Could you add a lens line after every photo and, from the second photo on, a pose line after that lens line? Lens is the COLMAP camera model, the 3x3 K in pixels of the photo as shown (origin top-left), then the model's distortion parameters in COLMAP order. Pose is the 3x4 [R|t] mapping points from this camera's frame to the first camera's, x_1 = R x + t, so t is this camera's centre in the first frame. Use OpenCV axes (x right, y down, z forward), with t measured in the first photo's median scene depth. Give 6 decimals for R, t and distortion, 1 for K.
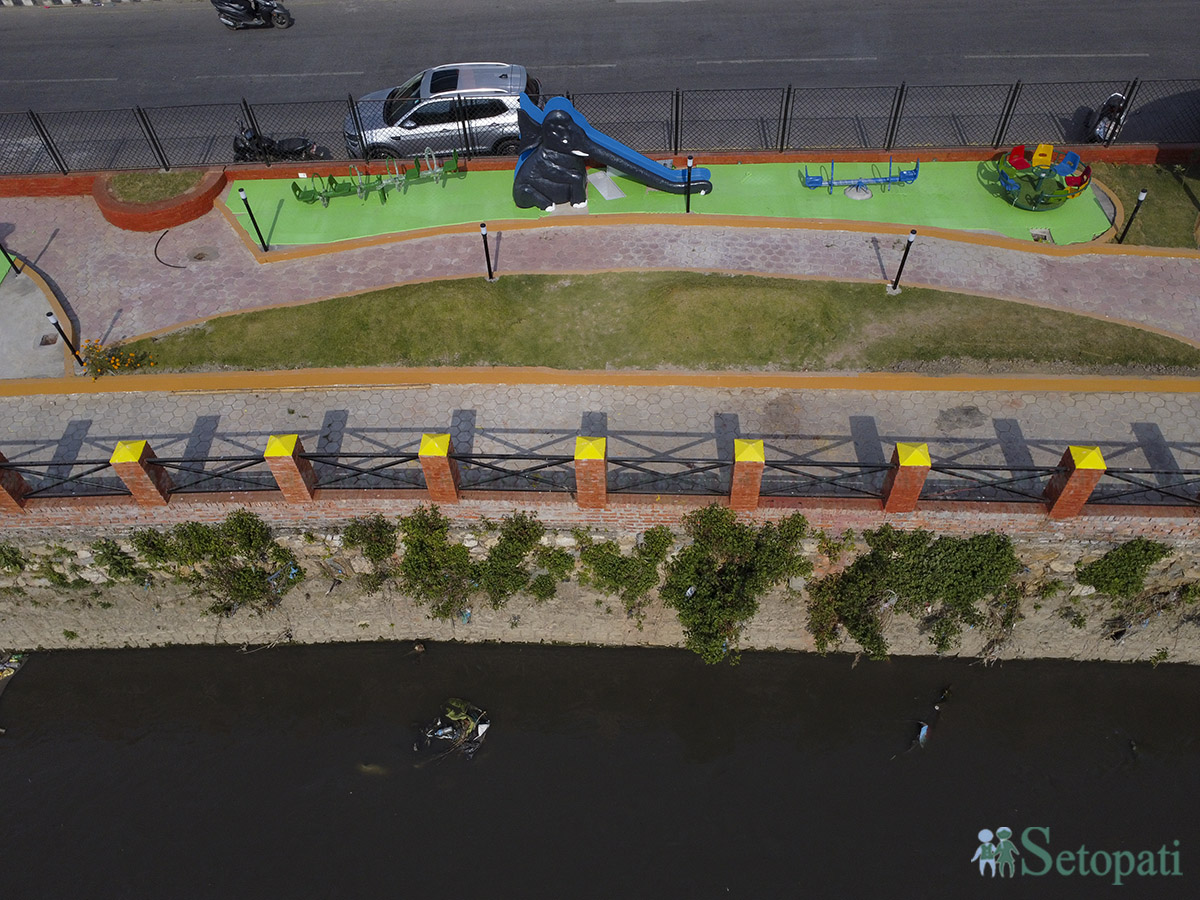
lens RADIAL K [[897.1, 0, 589.3], [0, 897.1, 461.8], [0, 0, 1]] dist [0.006531, 0.003867]
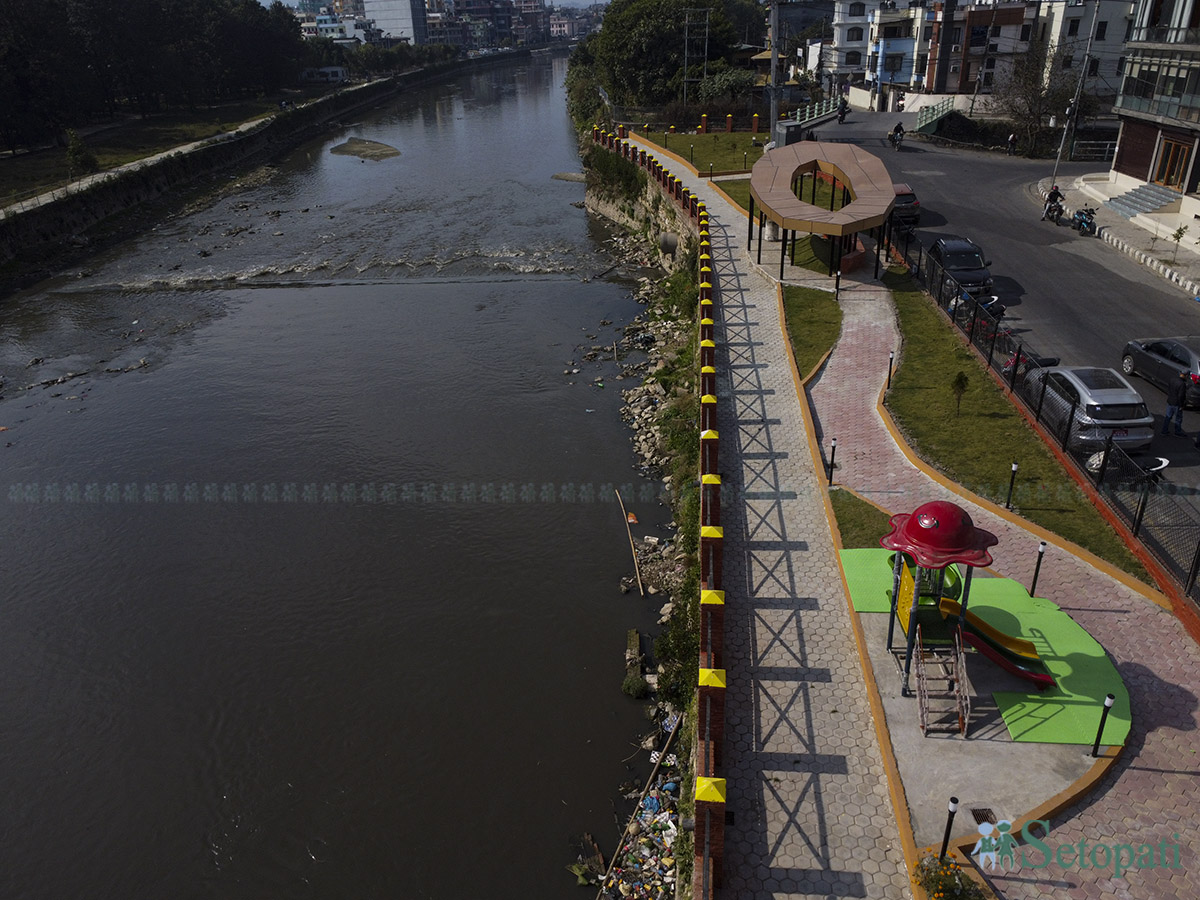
lens RADIAL K [[897.1, 0, 589.3], [0, 897.1, 461.8], [0, 0, 1]] dist [0.006531, 0.003867]
pose [[-0.129268, 0.481684, -0.866758, -0.025247], [-0.737535, 0.537565, 0.408737, -0.362481], [0.662821, 0.692101, 0.285769, 0.329751]]
